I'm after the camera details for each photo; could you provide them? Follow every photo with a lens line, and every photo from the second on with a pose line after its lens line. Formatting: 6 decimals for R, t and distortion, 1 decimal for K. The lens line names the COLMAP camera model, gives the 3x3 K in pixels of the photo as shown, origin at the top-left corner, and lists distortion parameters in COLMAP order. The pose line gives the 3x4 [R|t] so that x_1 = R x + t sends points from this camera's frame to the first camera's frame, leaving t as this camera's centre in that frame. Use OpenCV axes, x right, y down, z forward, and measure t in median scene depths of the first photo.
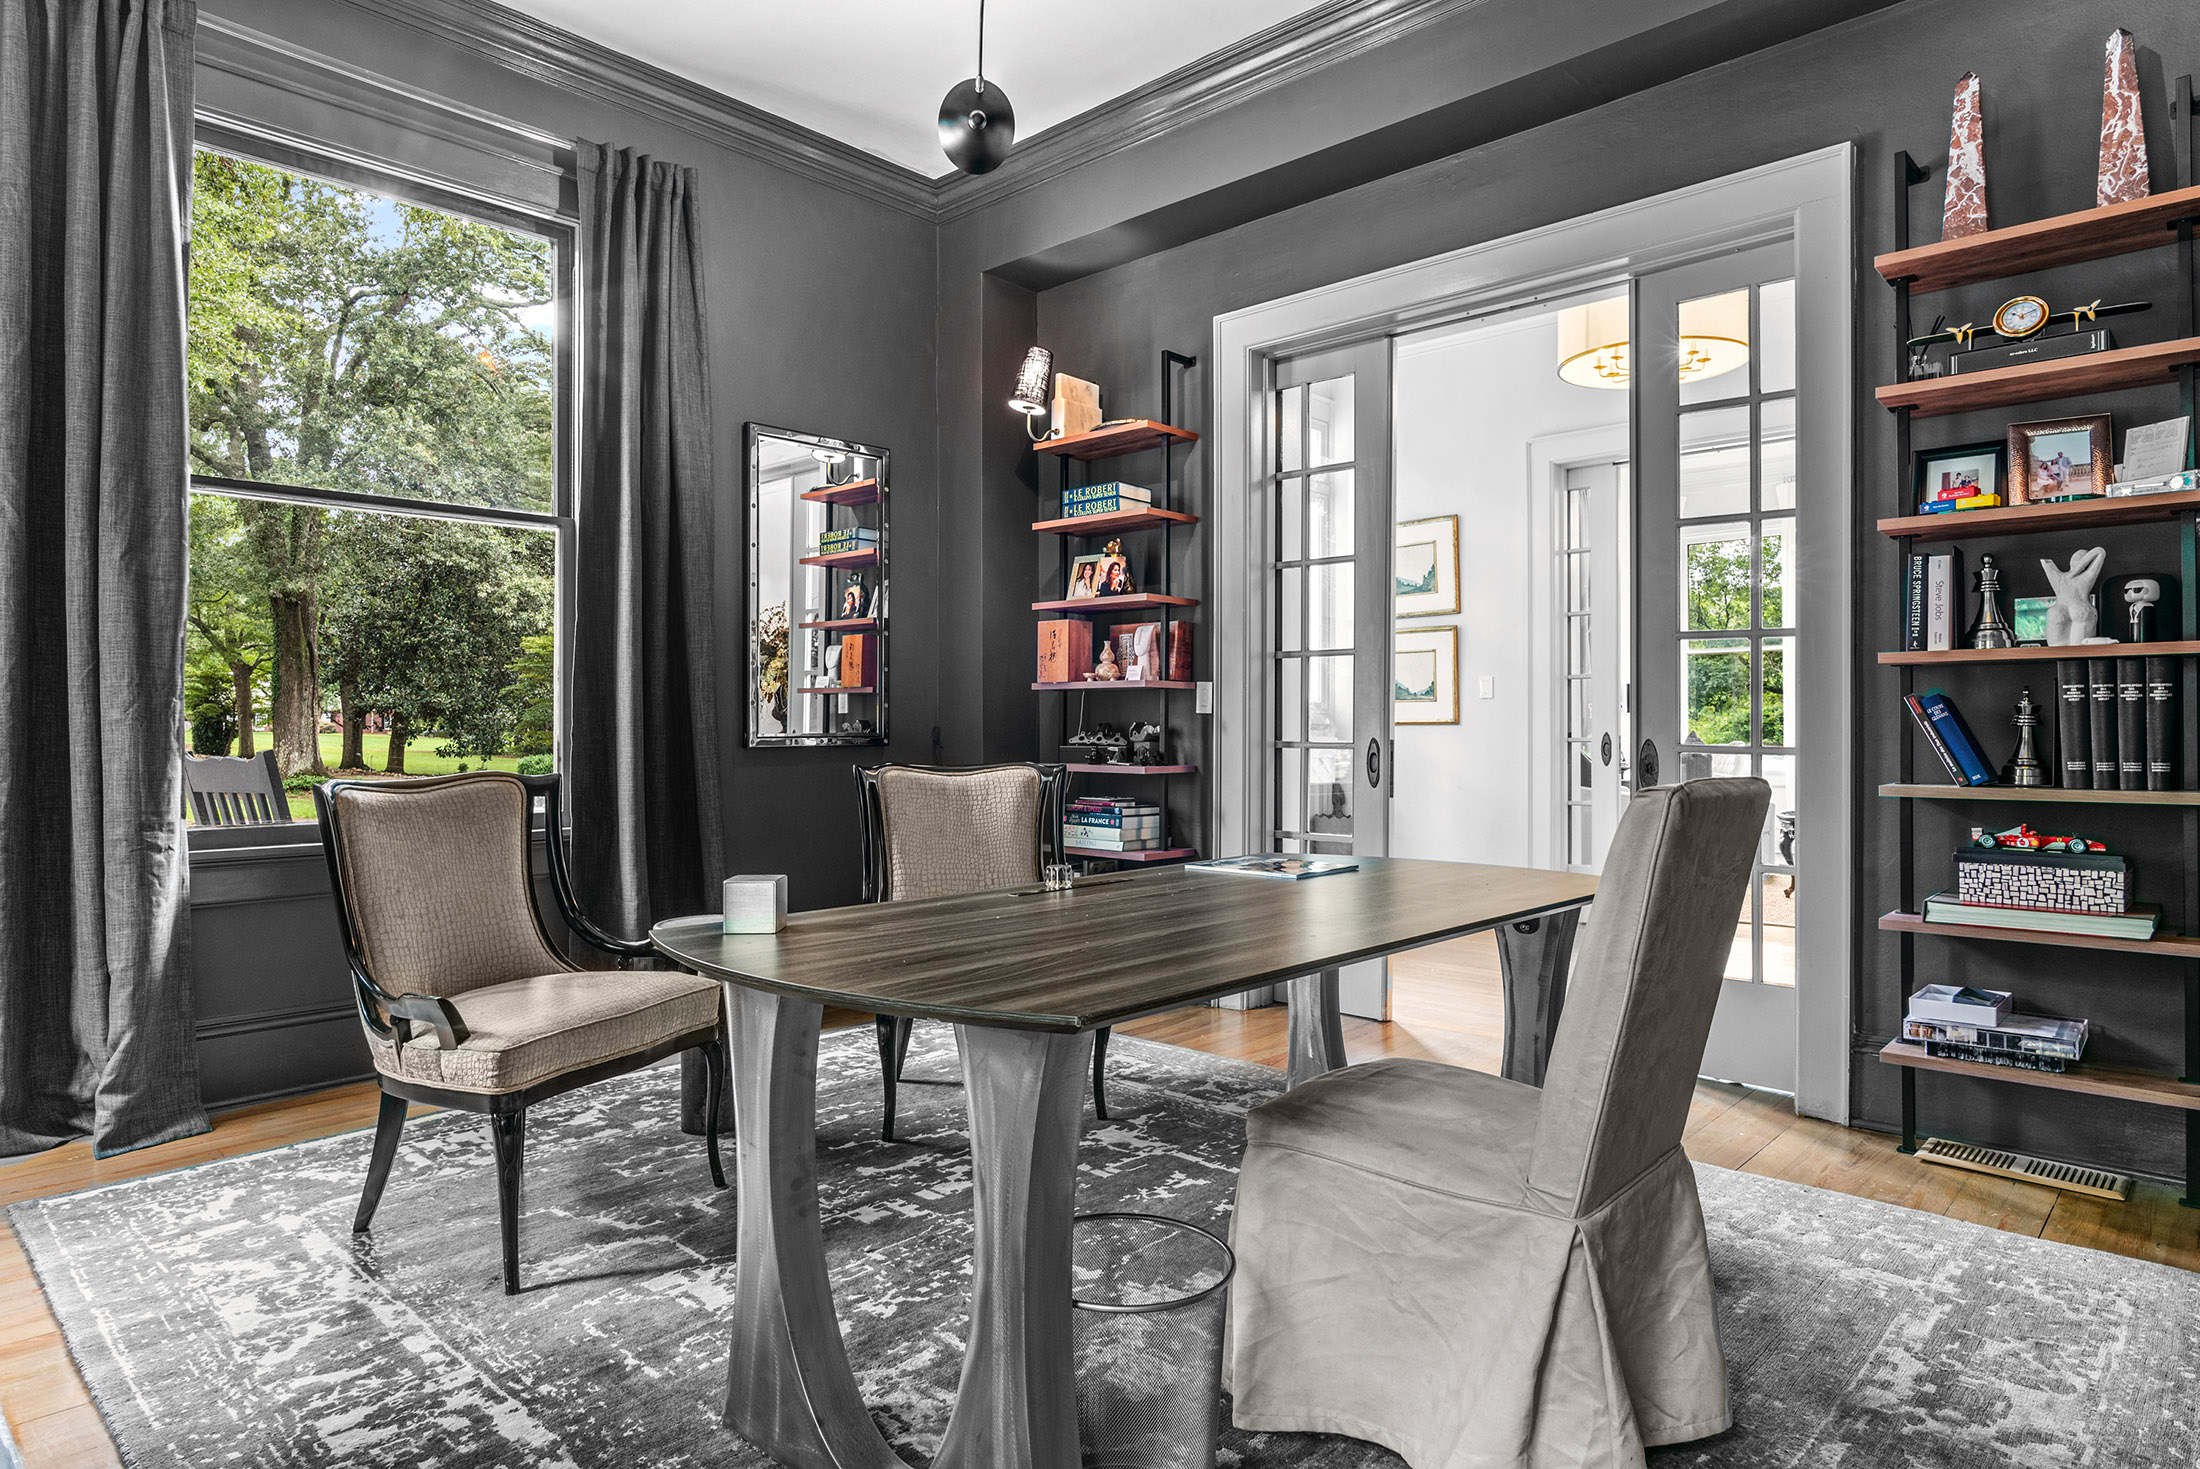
lens RADIAL K [[1257.9, 0, 1100.0], [0, 1257.9, 734.5], [0, 0, 1]] dist [-0.004733, -0.001410]
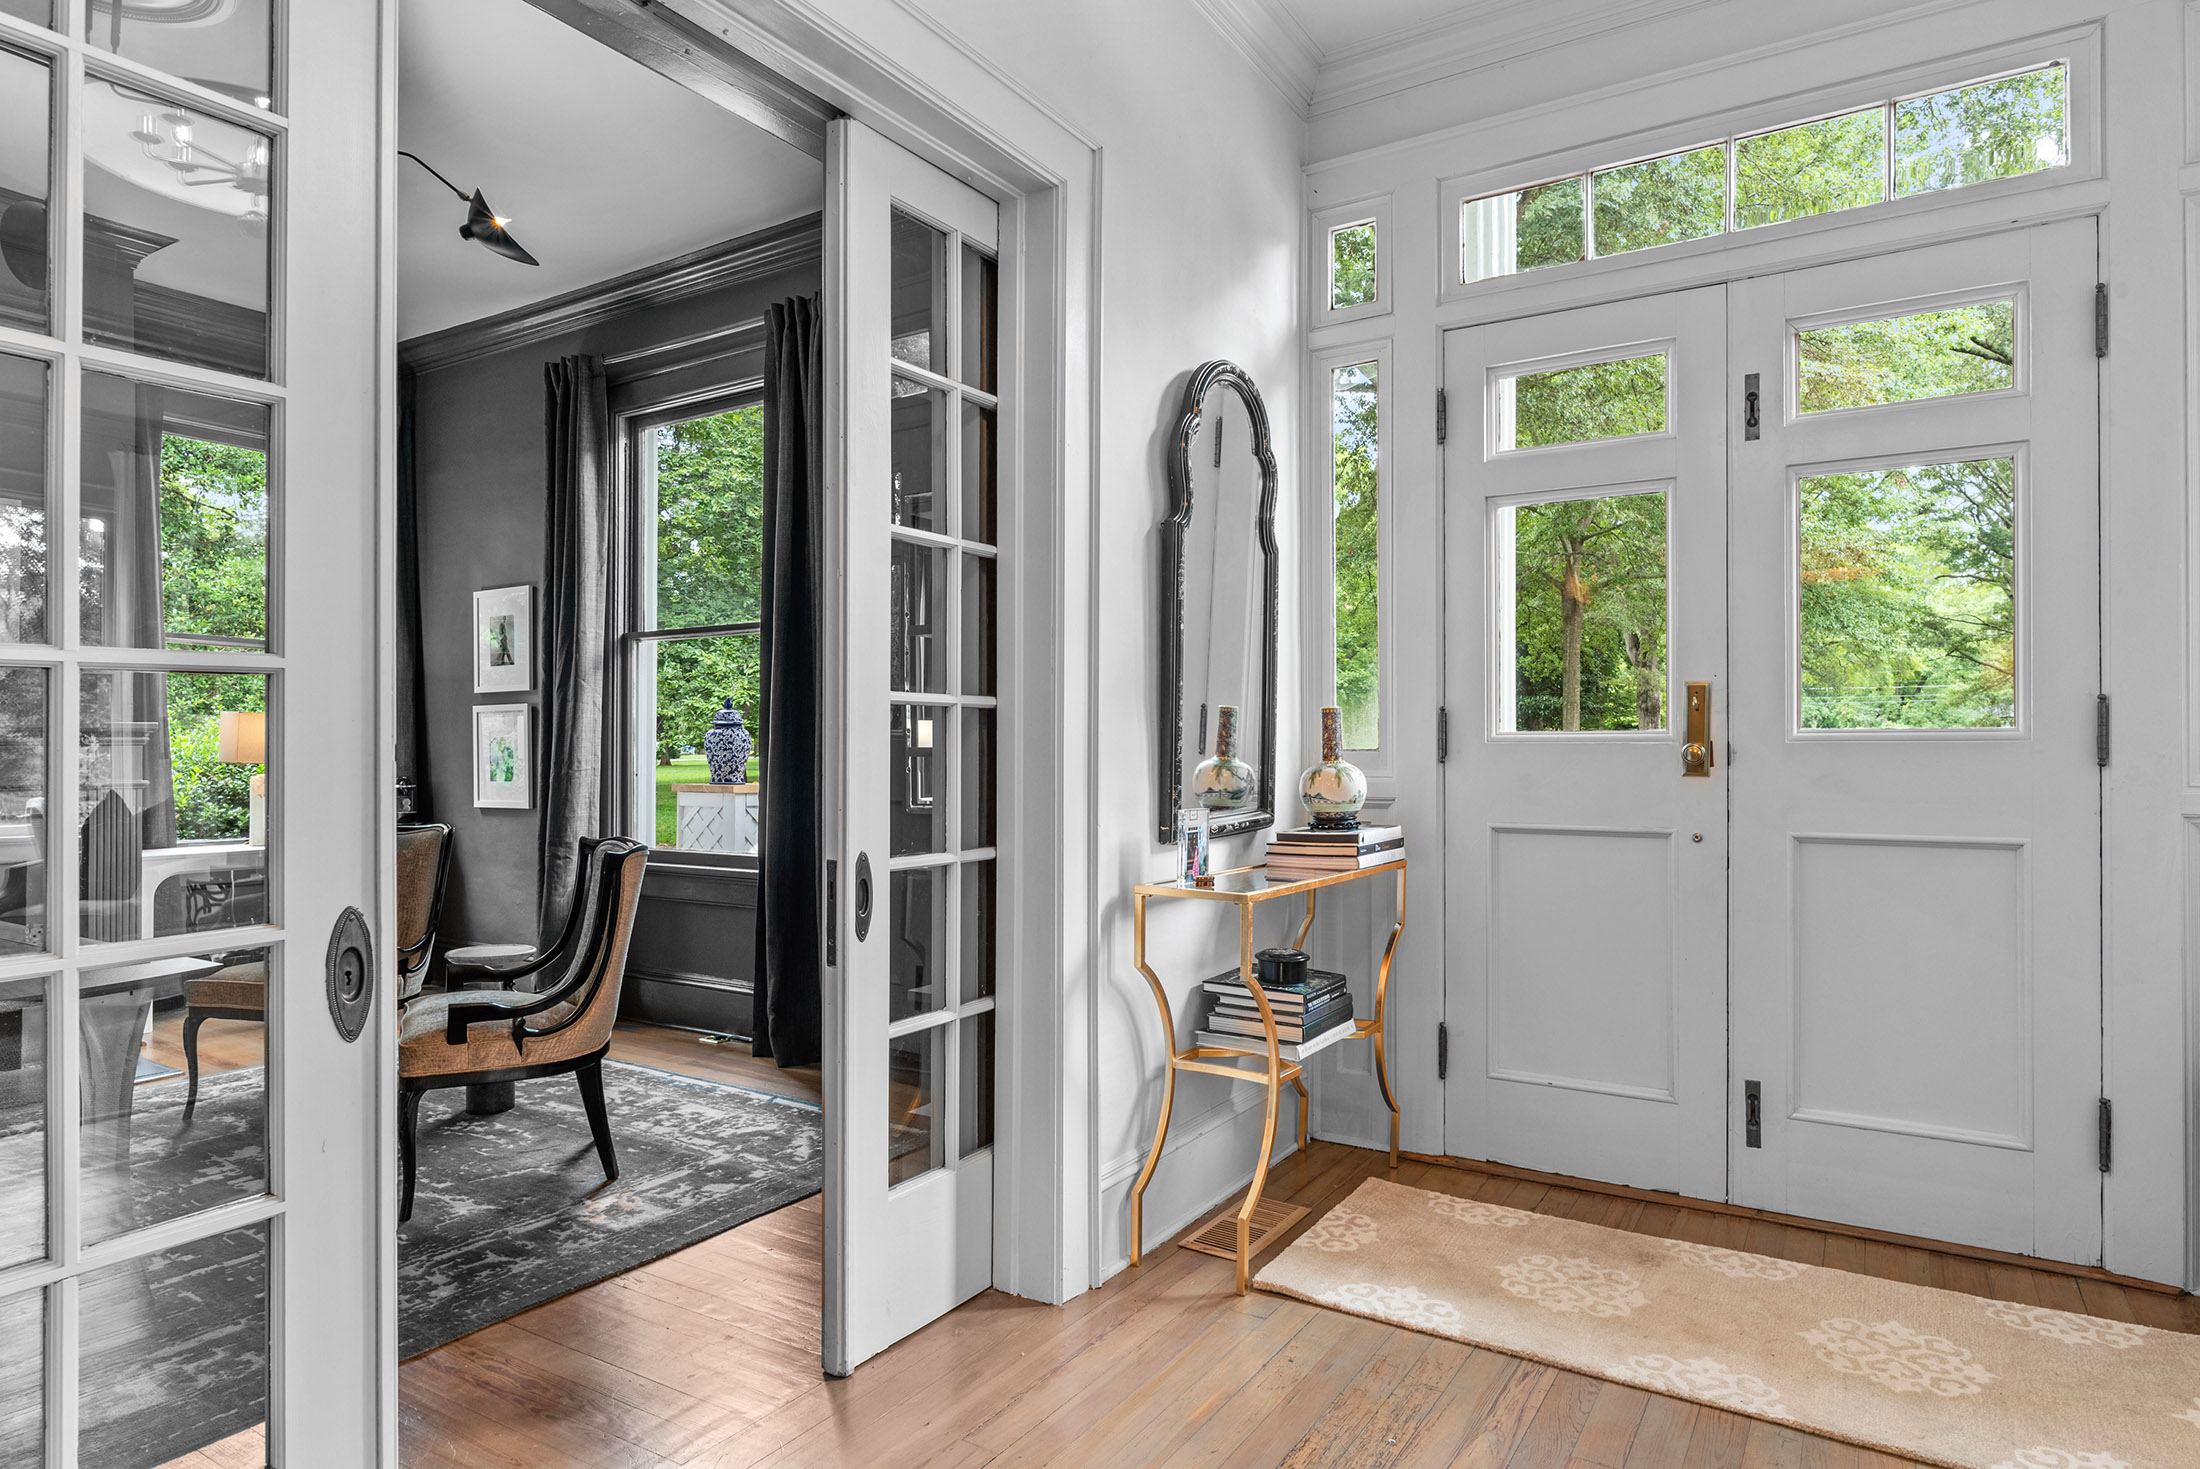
lens RADIAL K [[1257.9, 0, 1100.0], [0, 1257.9, 734.5], [0, 0, 1]] dist [-0.004733, -0.001410]
pose [[0.186941, -0.008627, -0.982333, 1.187585], [-0.005528, 0.999936, -0.009833, -0.071162], [0.982356, 0.007268, 0.186882, 1.503857]]
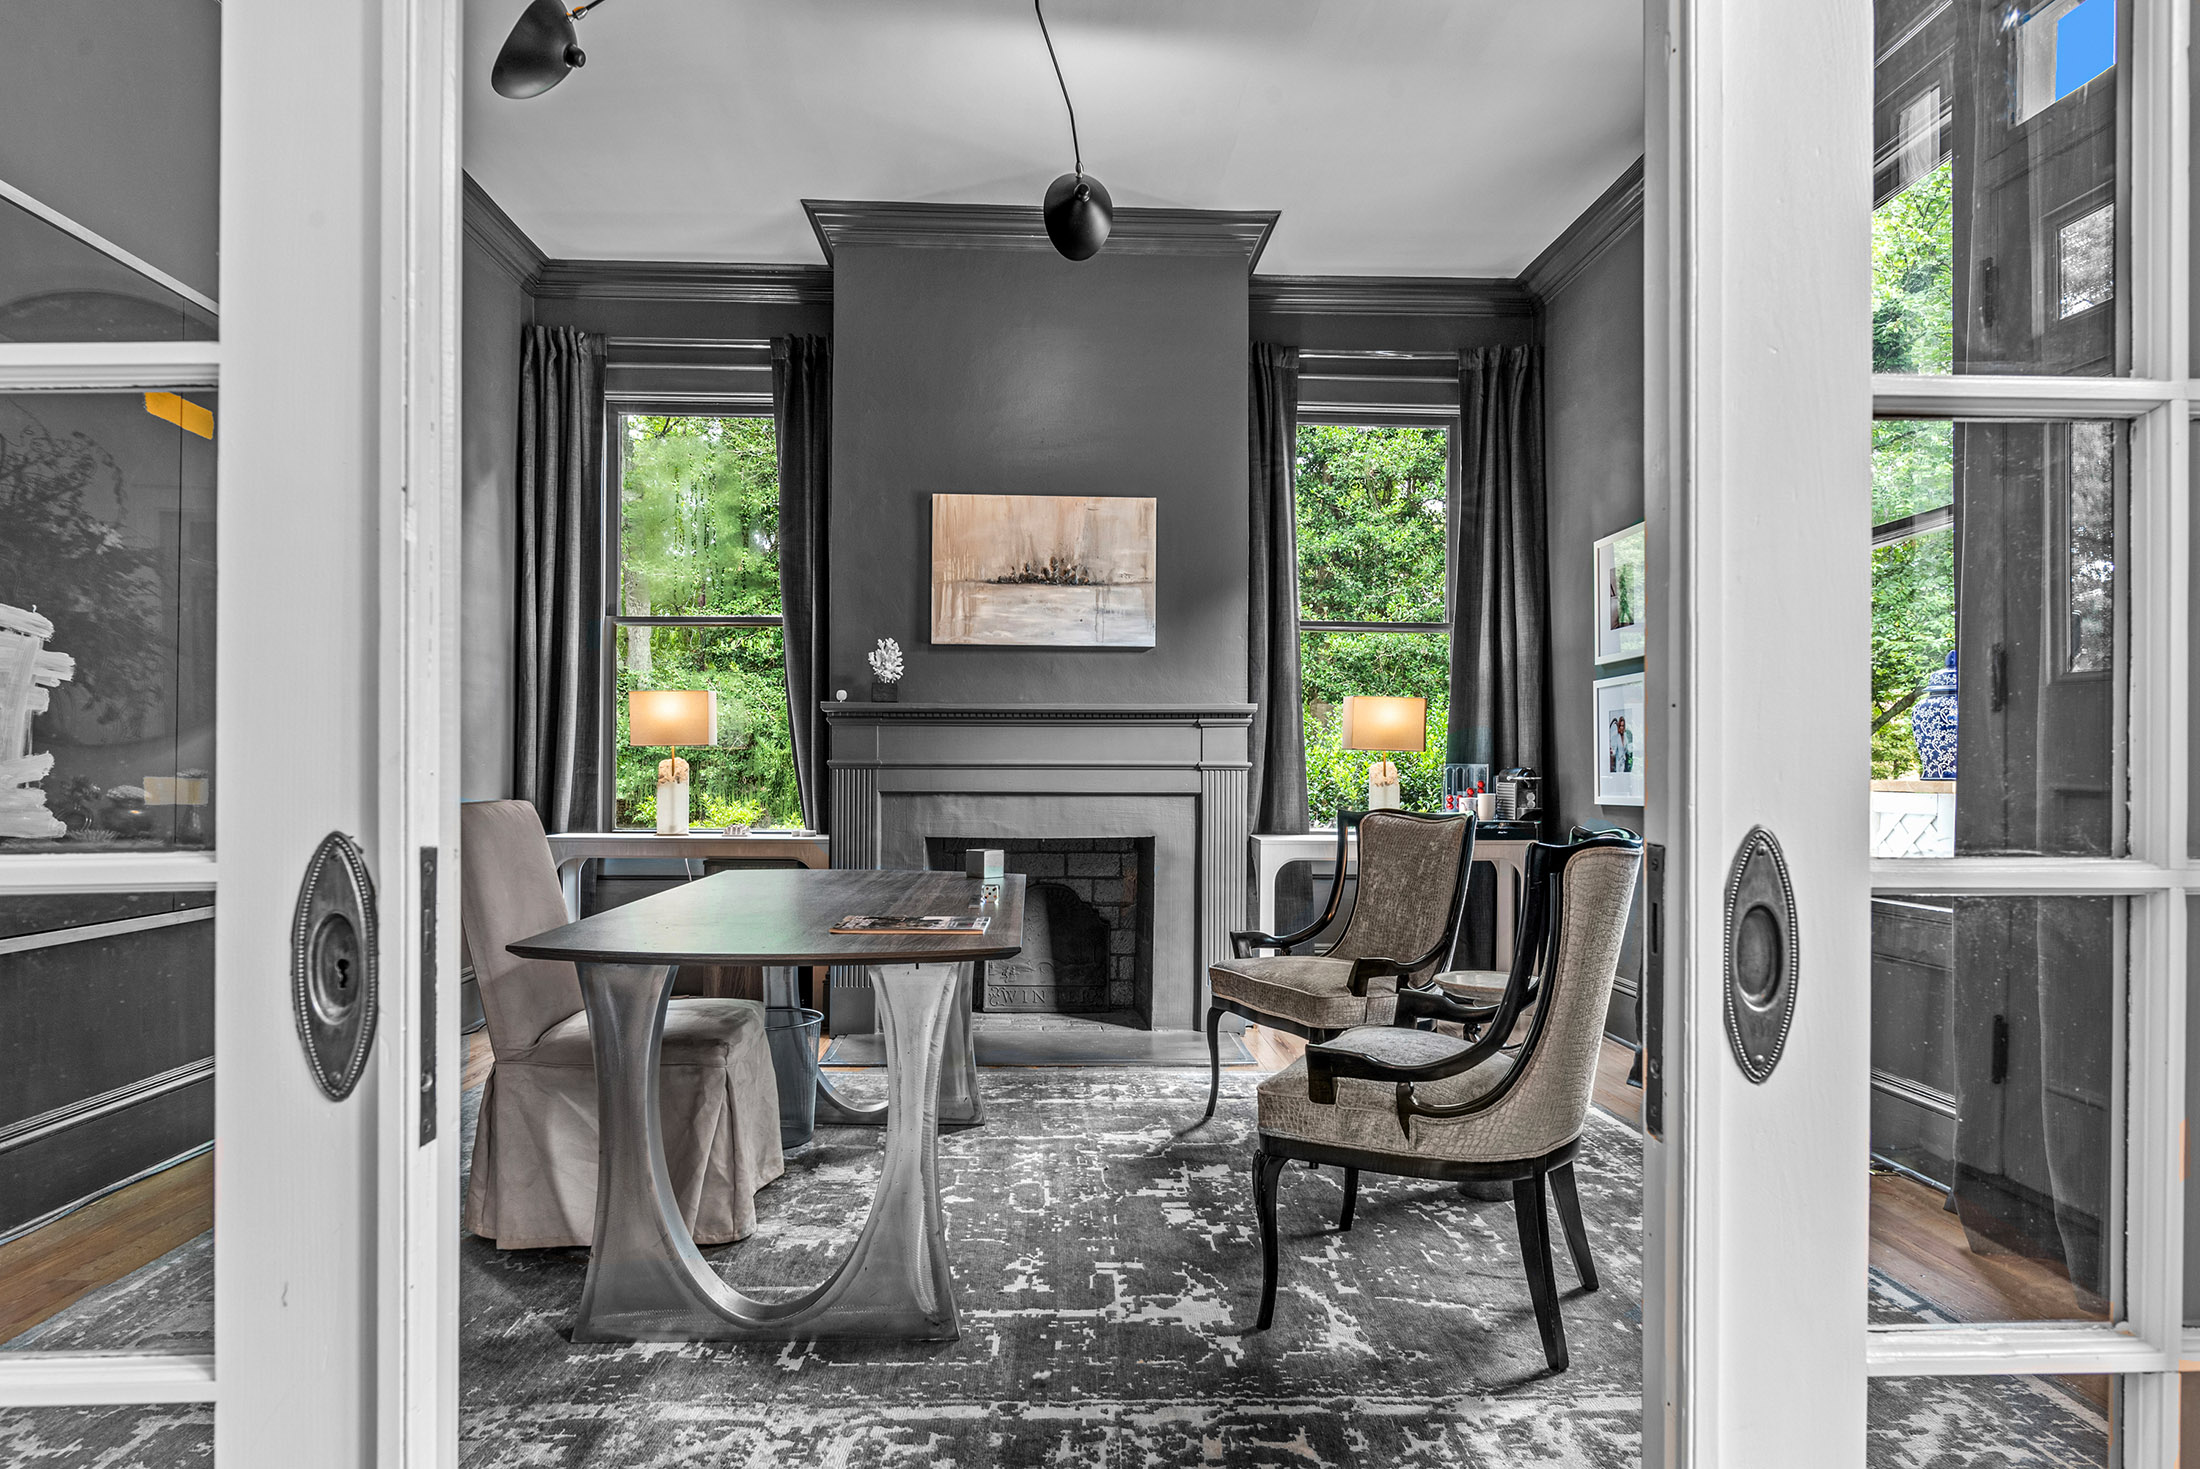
lens RADIAL K [[1280.7, 0, 1088.0], [0, 1280.7, 770.4], [0, 0, 1]] dist [-0.003155, 0.003047]
pose [[-0.702010, -0.000804, -0.712167, 0.660409], [-0.007136, 0.999957, 0.005906, -0.015715], [0.712131, 0.009228, -0.701986, 1.606527]]
